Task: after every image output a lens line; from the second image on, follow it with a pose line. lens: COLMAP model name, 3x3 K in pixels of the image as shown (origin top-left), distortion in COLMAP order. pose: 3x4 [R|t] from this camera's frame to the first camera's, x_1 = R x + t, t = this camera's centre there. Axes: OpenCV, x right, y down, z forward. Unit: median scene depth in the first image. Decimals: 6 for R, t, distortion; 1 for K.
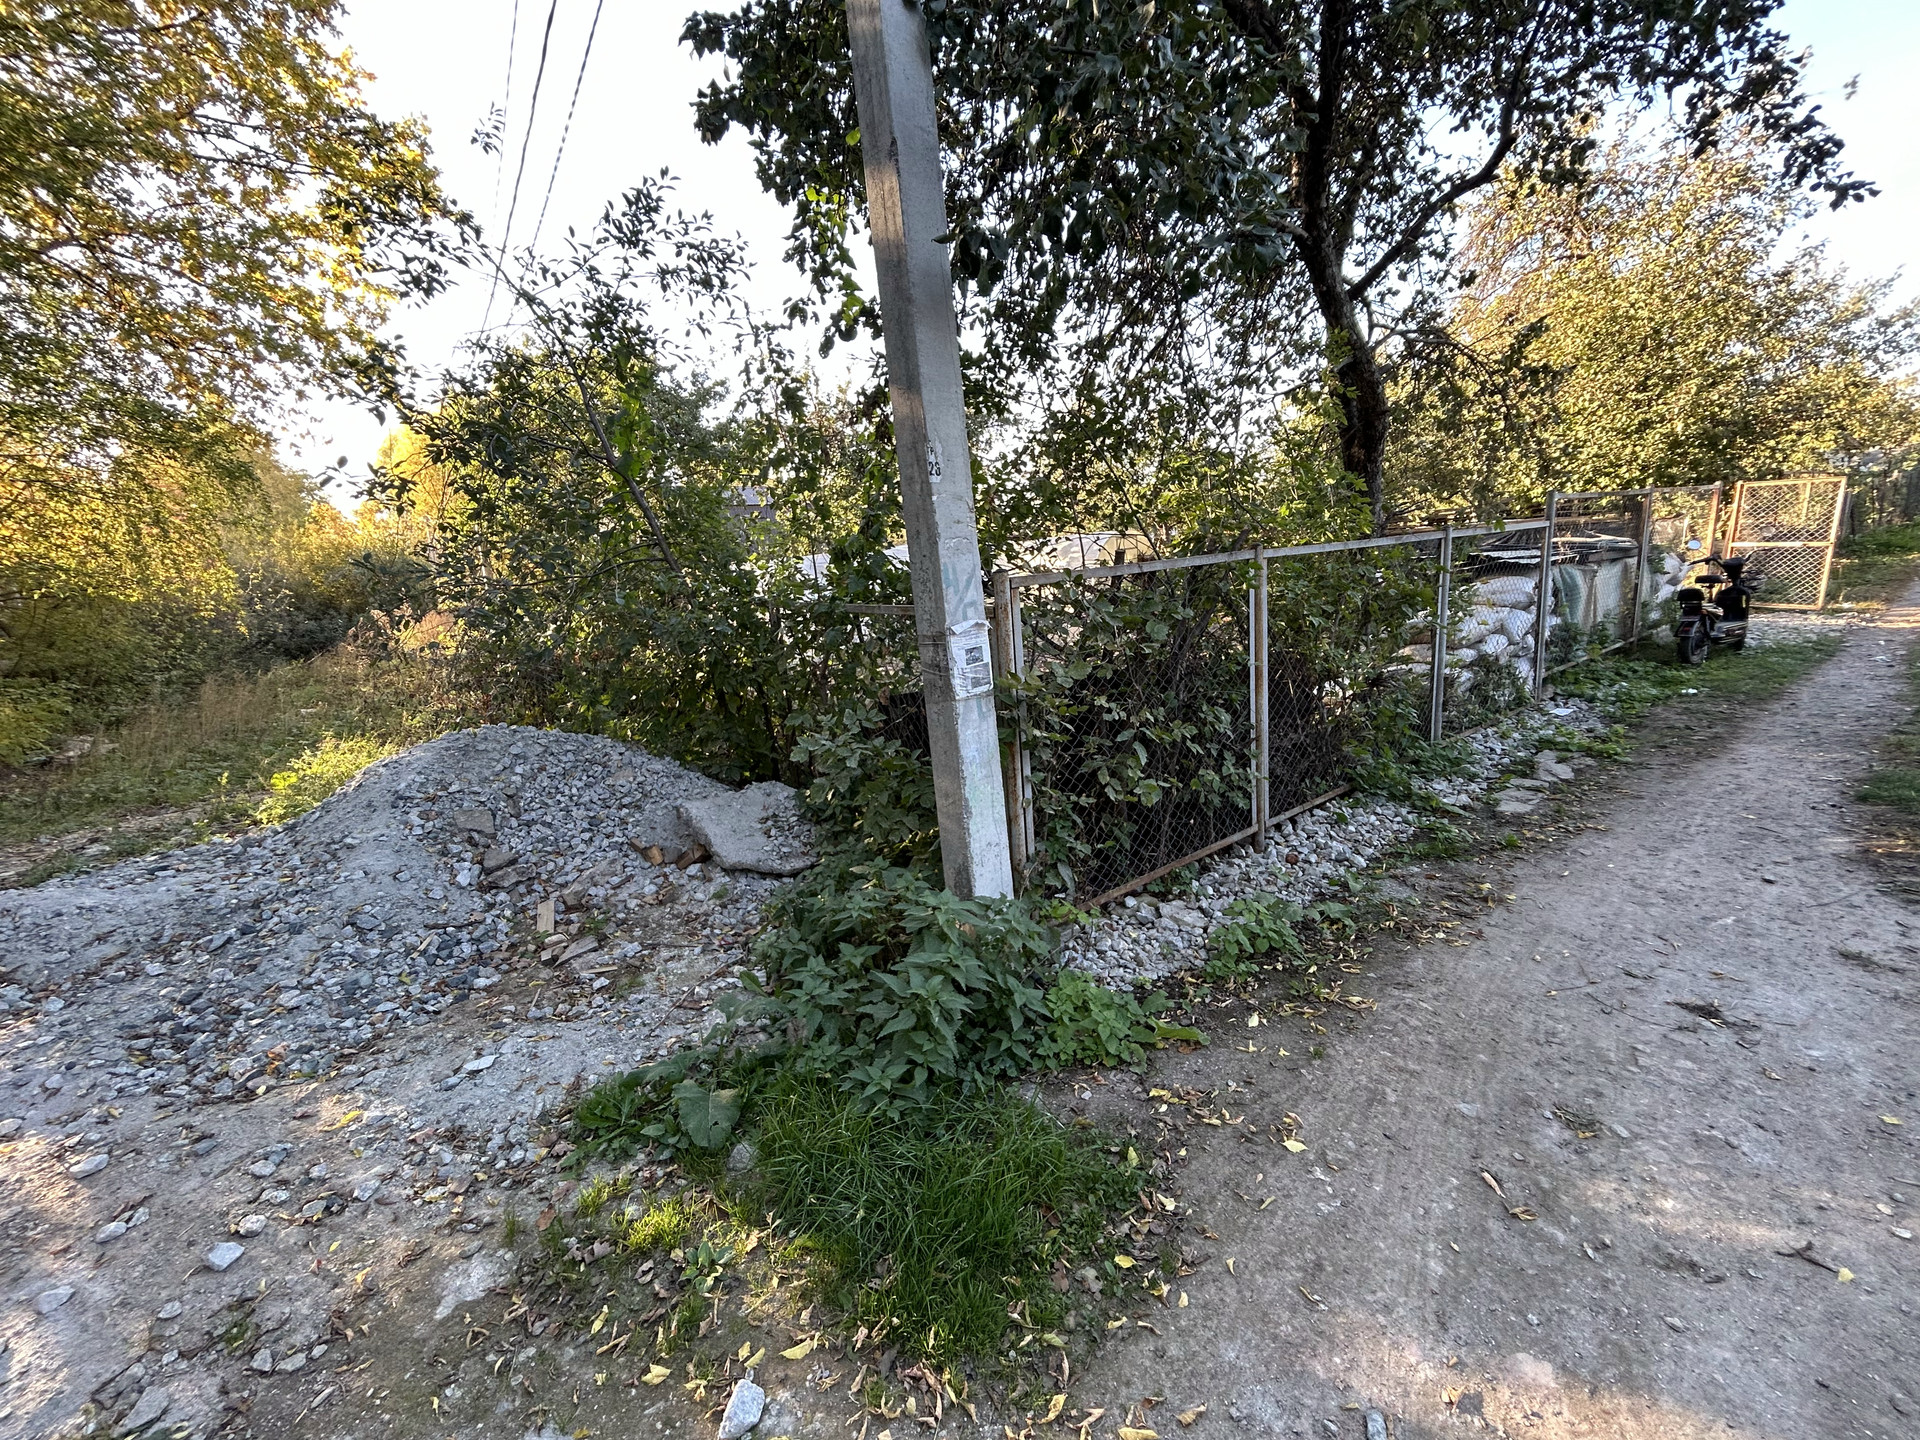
lens RADIAL K [[768.0, 0, 960.0], [0, 768.0, 720.0], [0, 0, 1]] dist [0.000292, -0.002048]
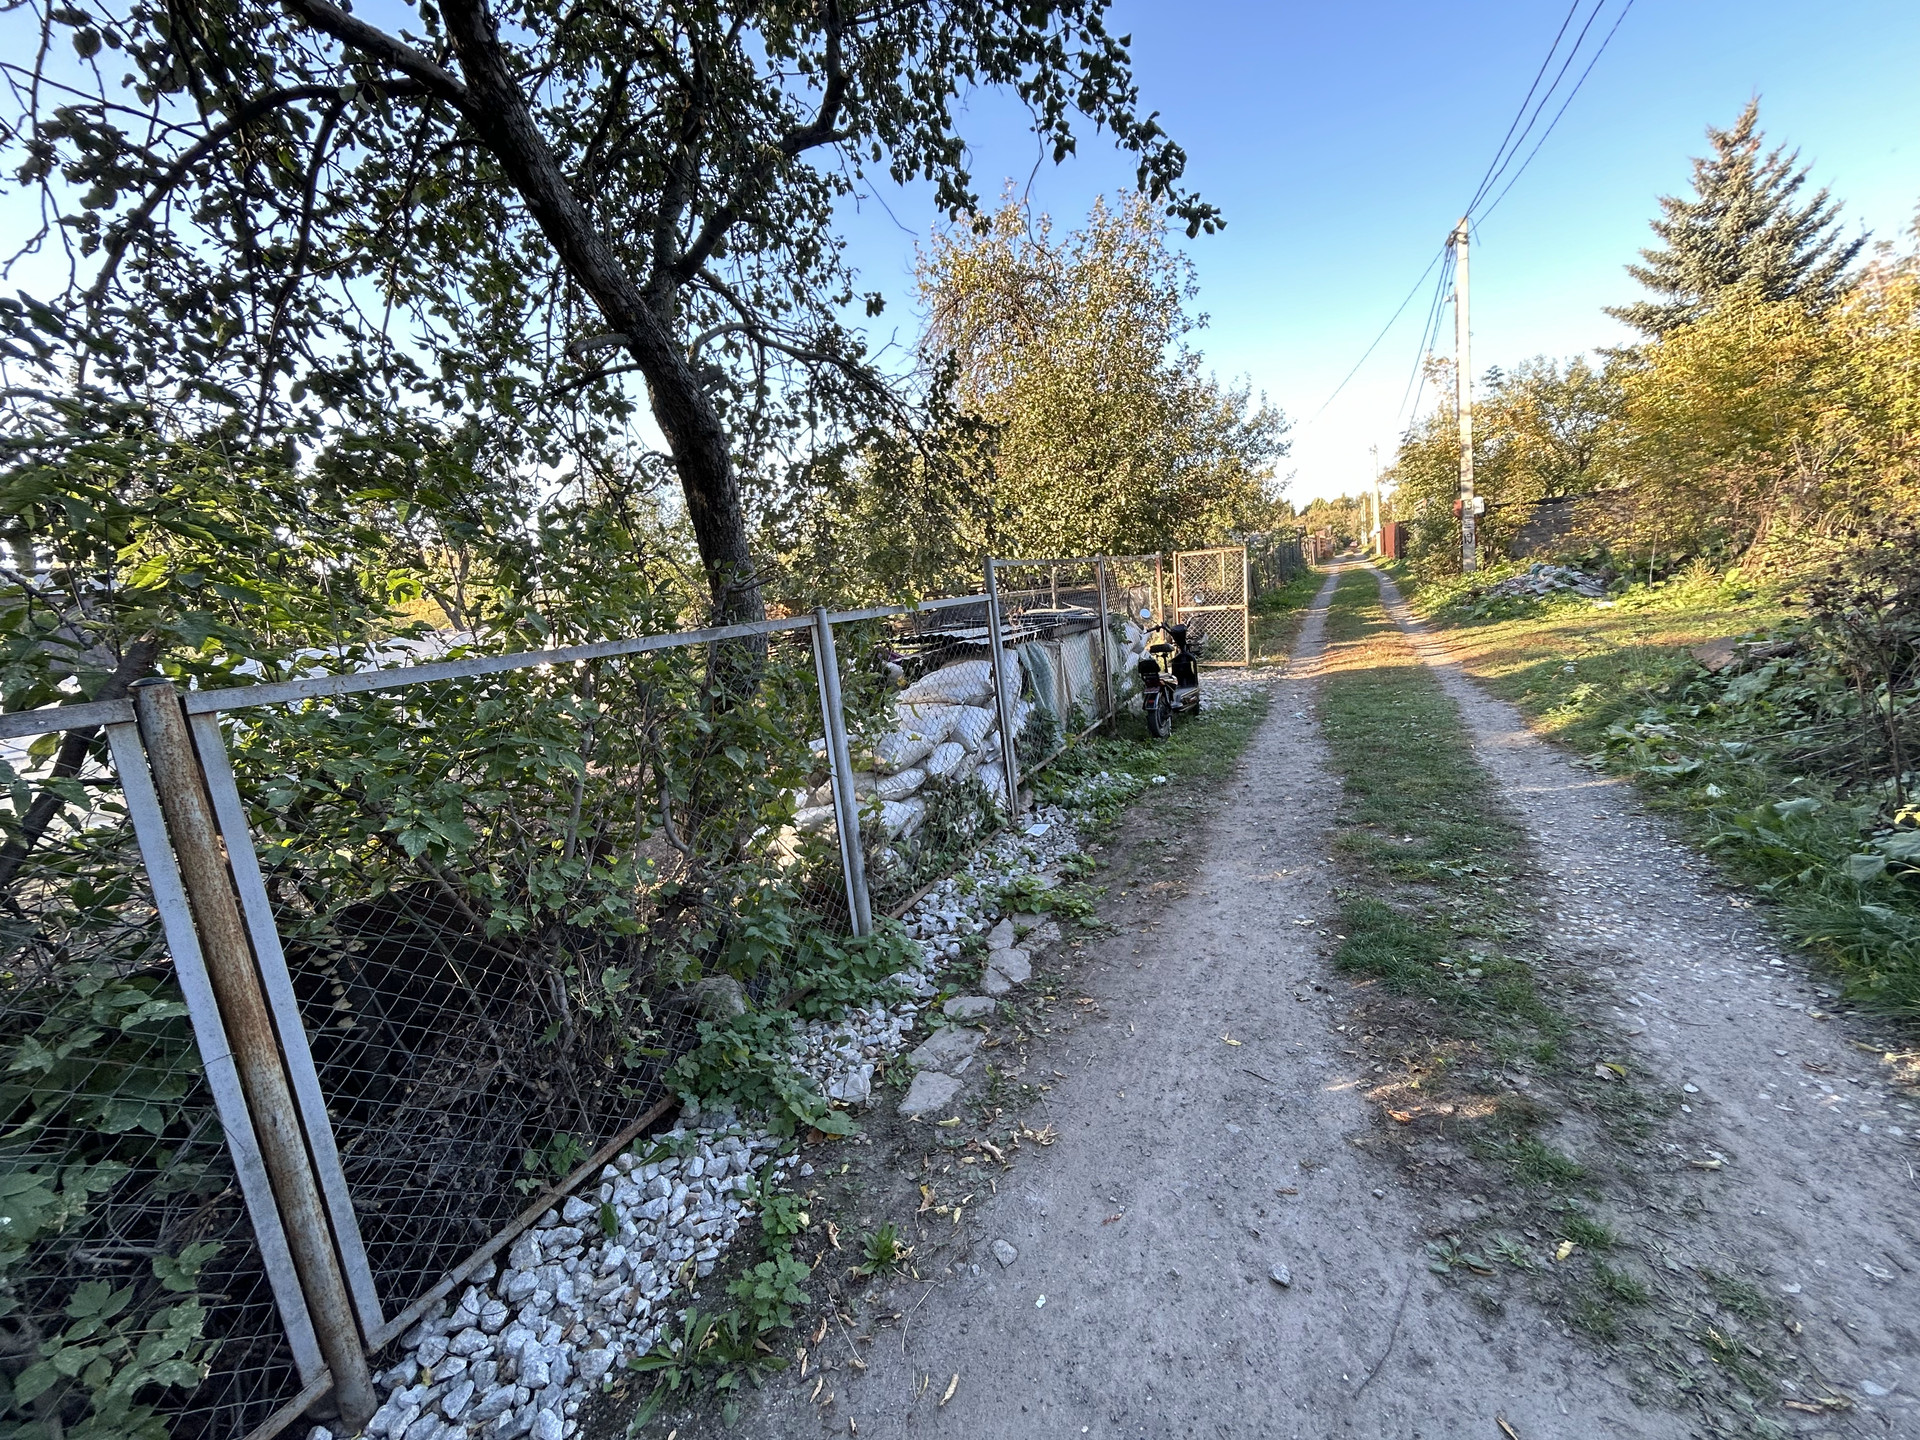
lens RADIAL K [[784.3, 0, 956.0], [0, 784.3, 722.6], [0, 0, 1]] dist [0.000998, -0.000125]
pose [[0.881600, -0.099179, 0.461460, 0.318766], [0.143014, 0.987845, -0.060909, -0.075684], [-0.449810, 0.119692, 0.885068, 0.284963]]
